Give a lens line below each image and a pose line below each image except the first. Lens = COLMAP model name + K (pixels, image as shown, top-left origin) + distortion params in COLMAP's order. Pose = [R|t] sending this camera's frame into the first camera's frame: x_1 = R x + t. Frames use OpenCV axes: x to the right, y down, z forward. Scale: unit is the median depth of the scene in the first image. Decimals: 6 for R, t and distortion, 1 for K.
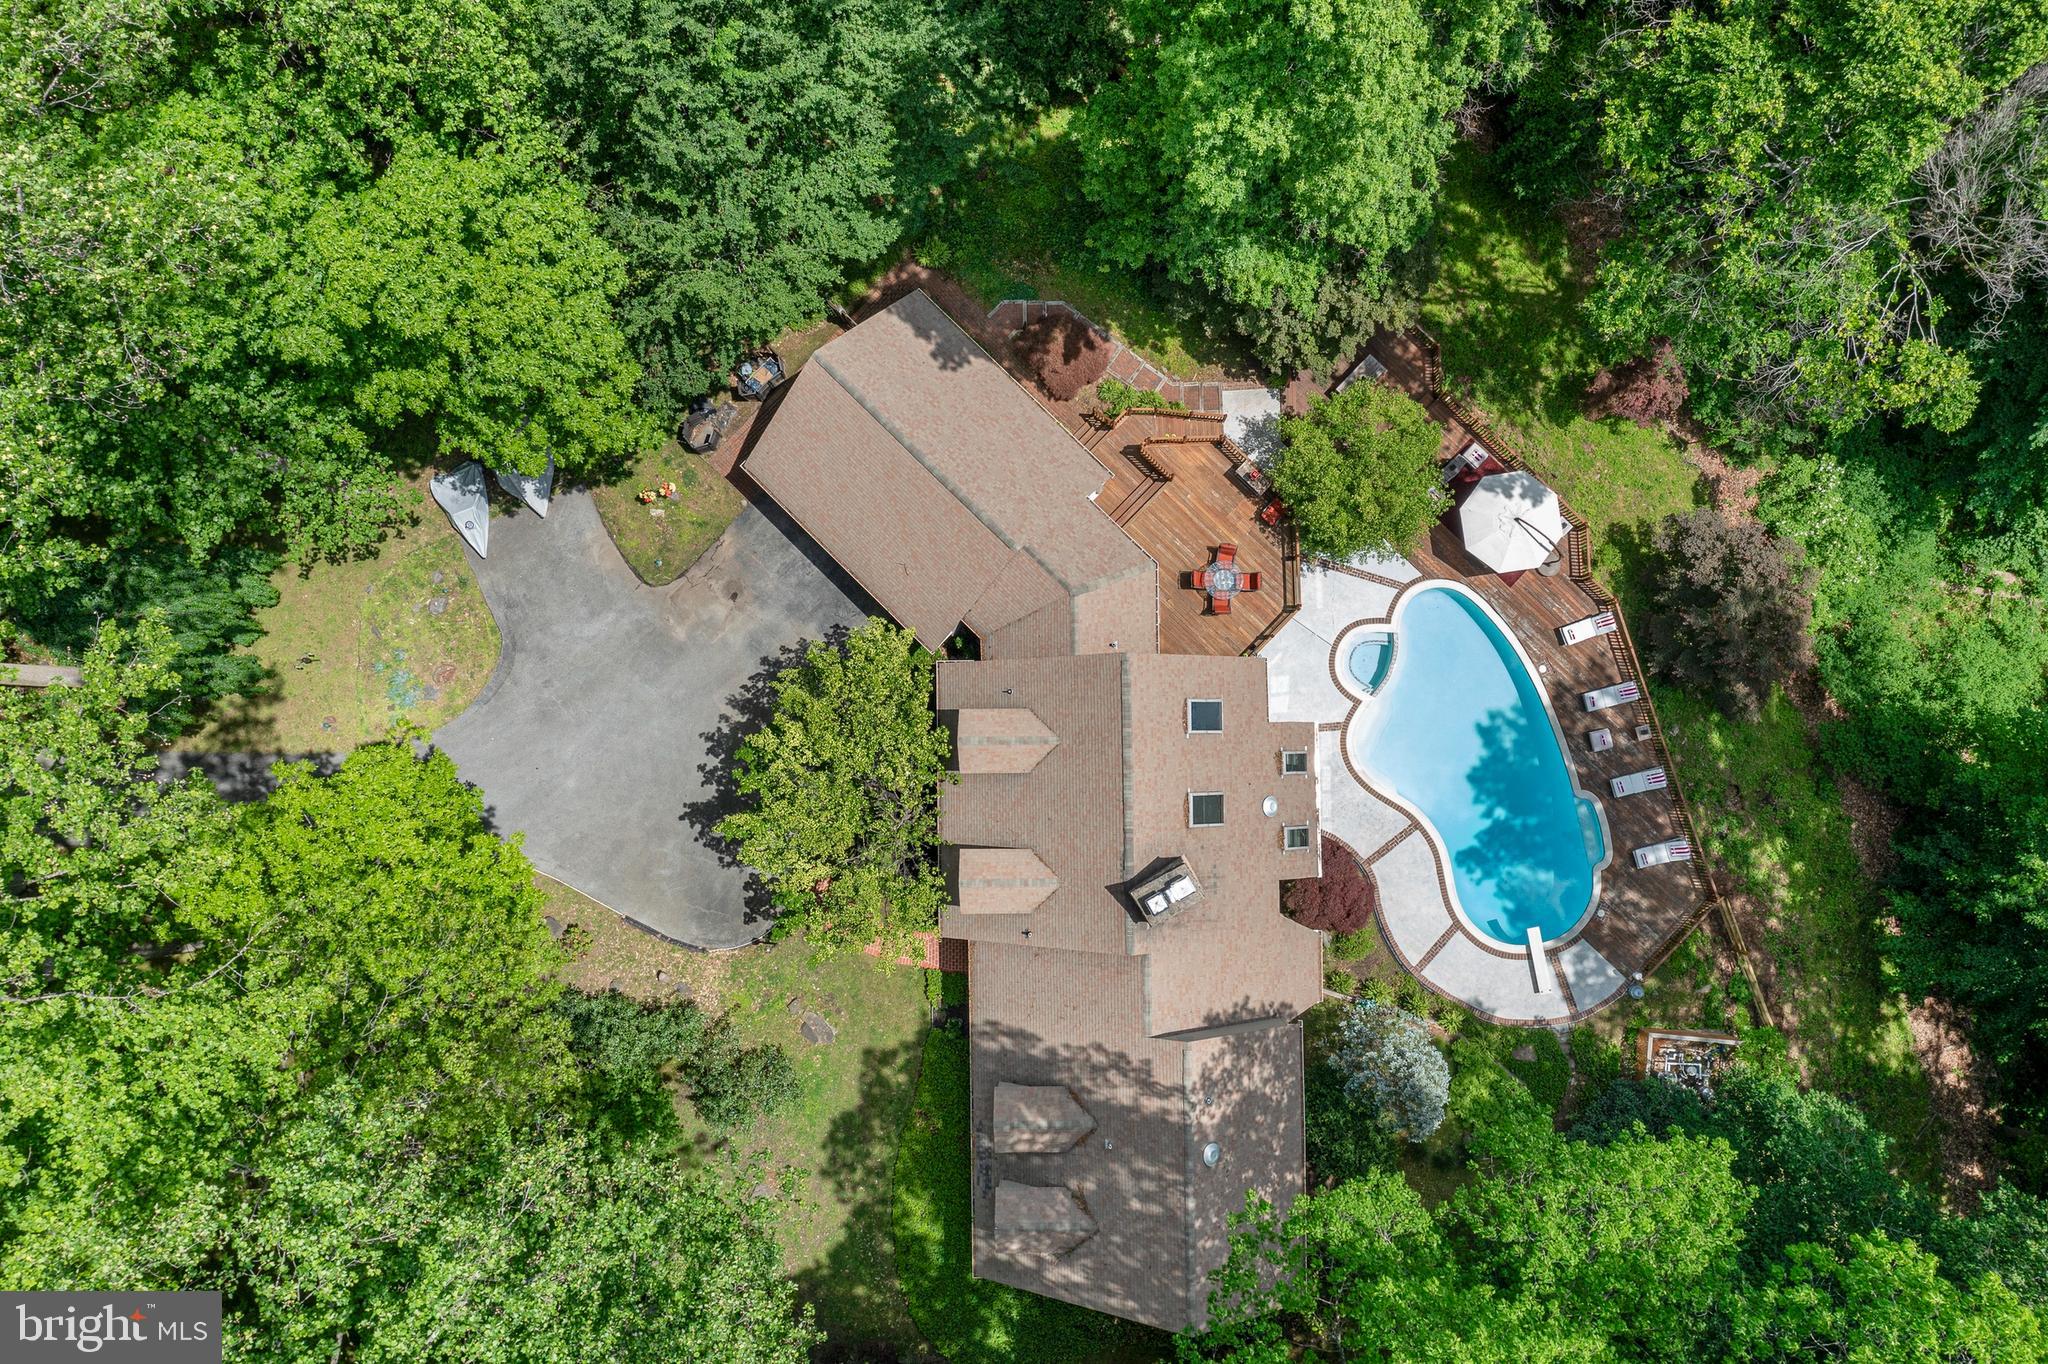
lens RADIAL K [[1605.5, 0, 1027.4], [0, 1605.5, 662.7], [0, 0, 1]] dist [-0.022244, 0.017364]
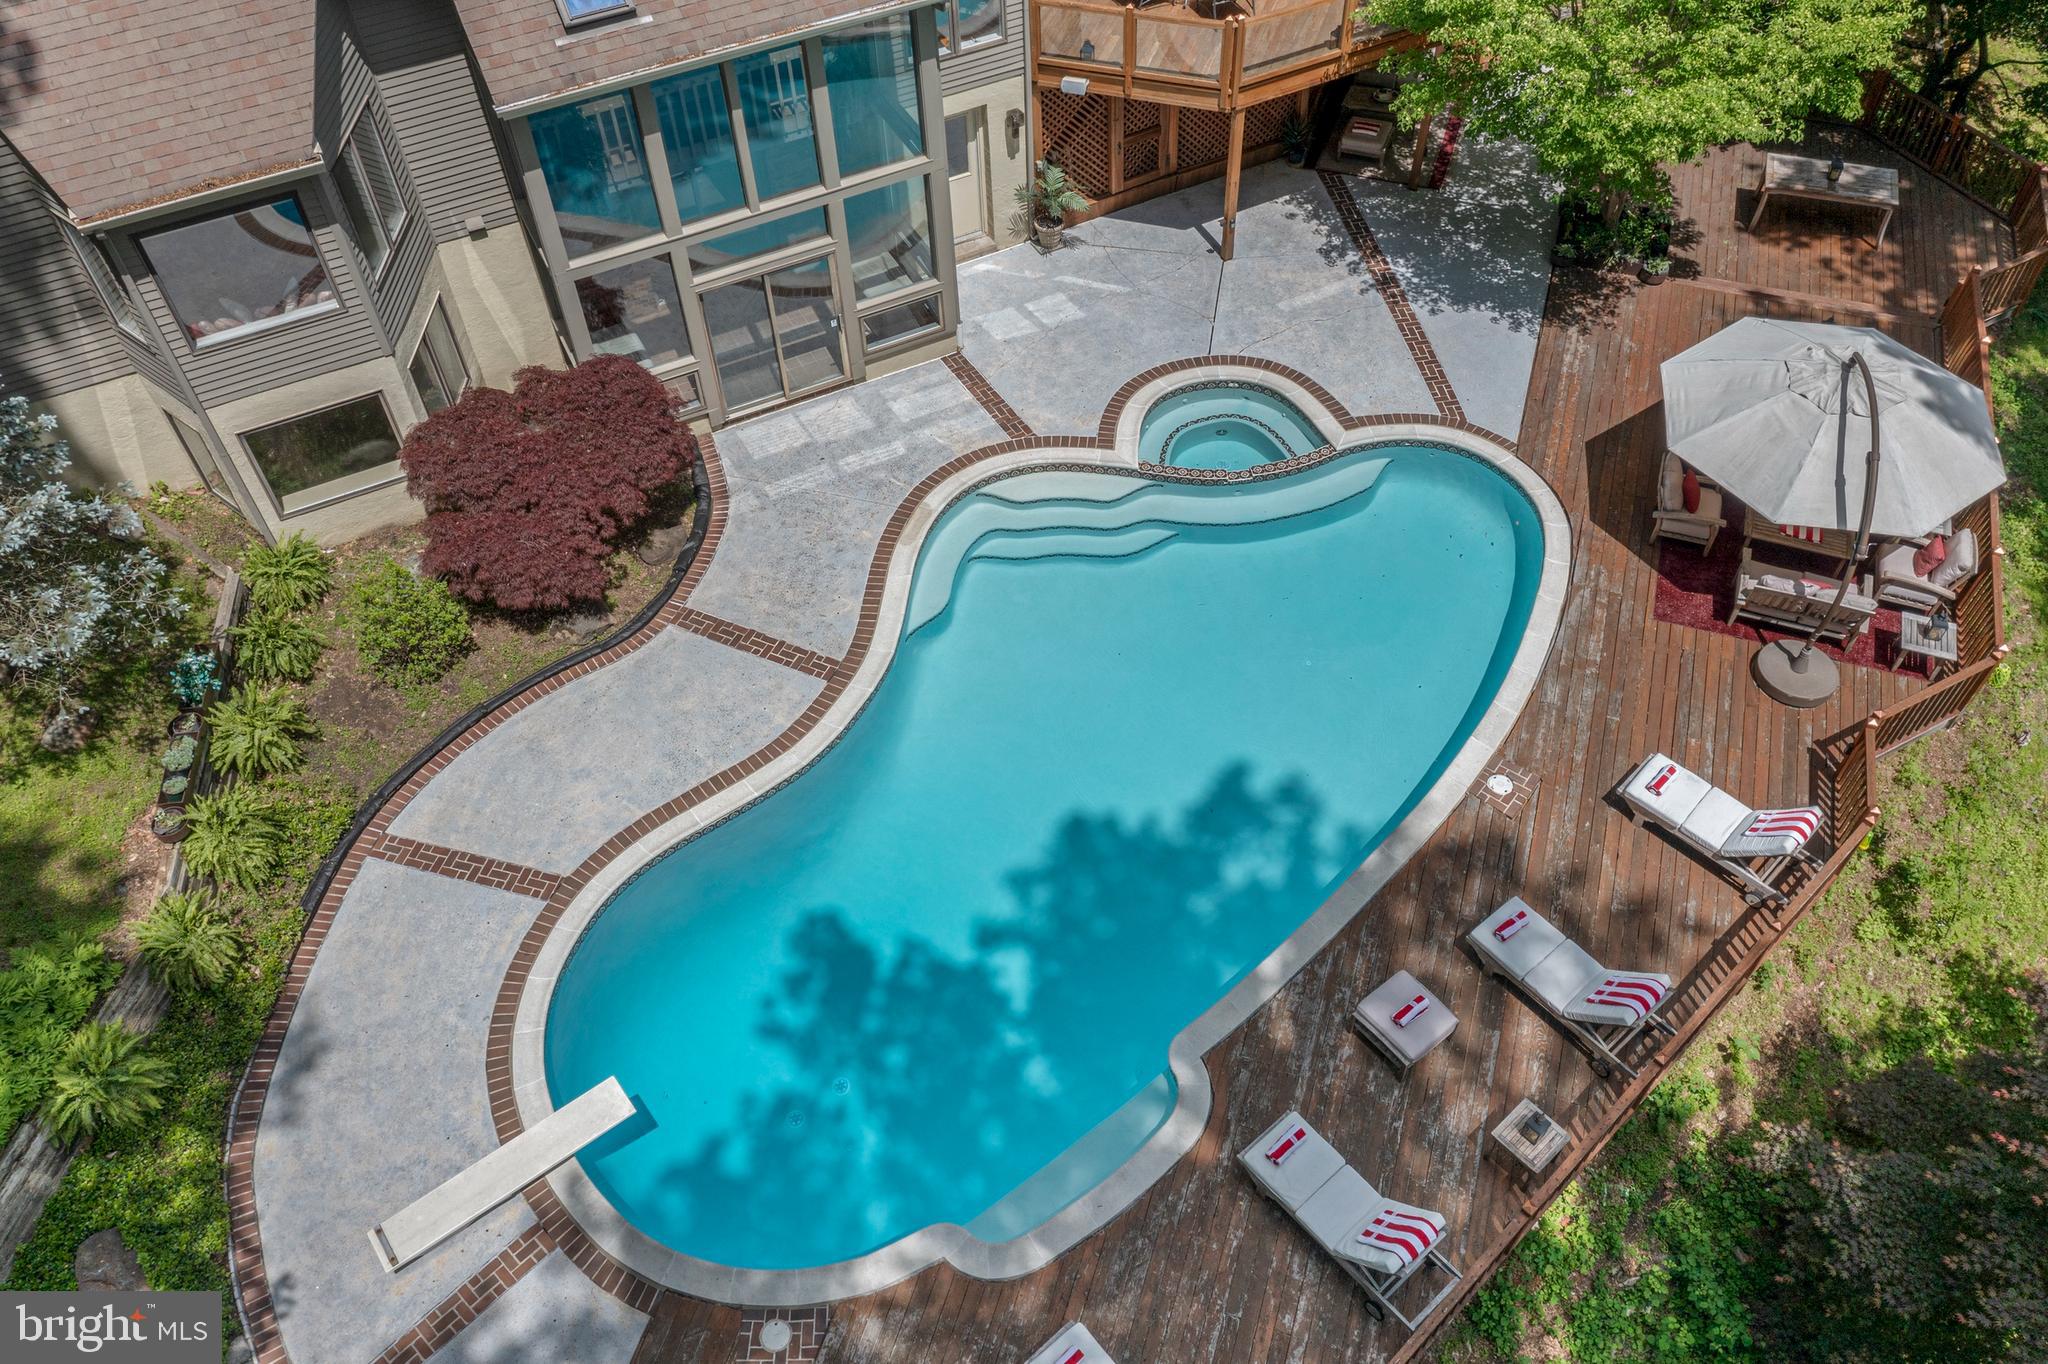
lens RADIAL K [[1605.5, 0, 1018.9], [0, 1605.5, 681.7], [0, 0, 1]] dist [-0.022244, 0.017364]
pose [[0.431583, 0.696390, -0.573391, 0.464981], [-0.900256, 0.372835, -0.224798, 0.149421], [0.057233, 0.613217, 0.787838, 0.804185]]
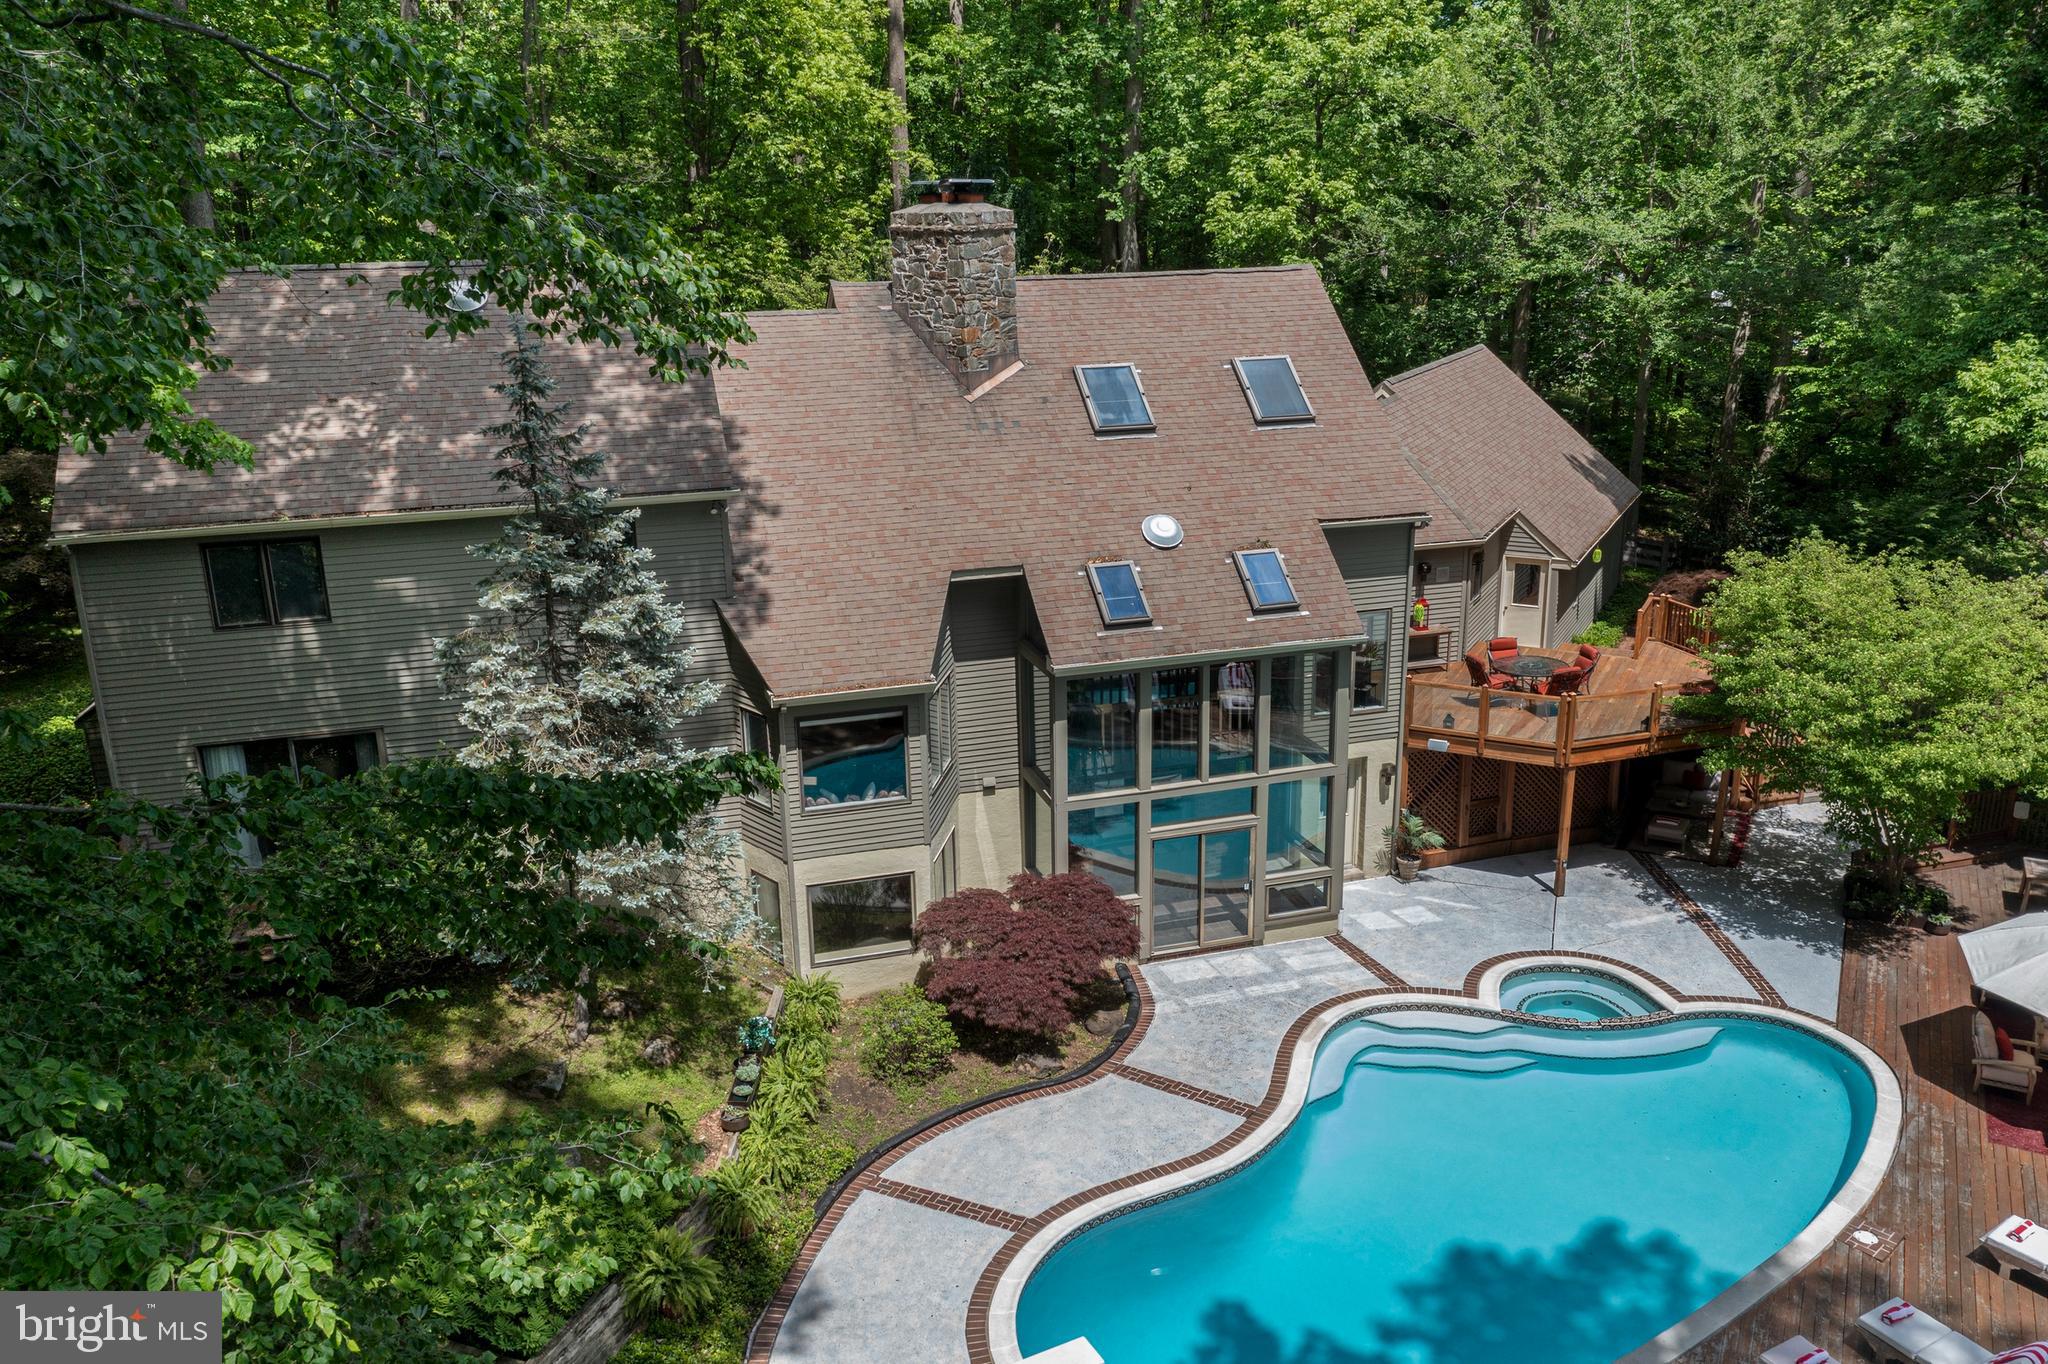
lens RADIAL K [[1605.5, 0, 1015.5], [0, 1605.5, 687.9], [0, 0, 1]] dist [-0.022244, 0.017364]
pose [[0.274244, 0.301785, -0.913080, 0.567902], [-0.960252, 0.137300, -0.243033, 0.245140], [0.052022, 0.943437, 0.327444, 0.832554]]
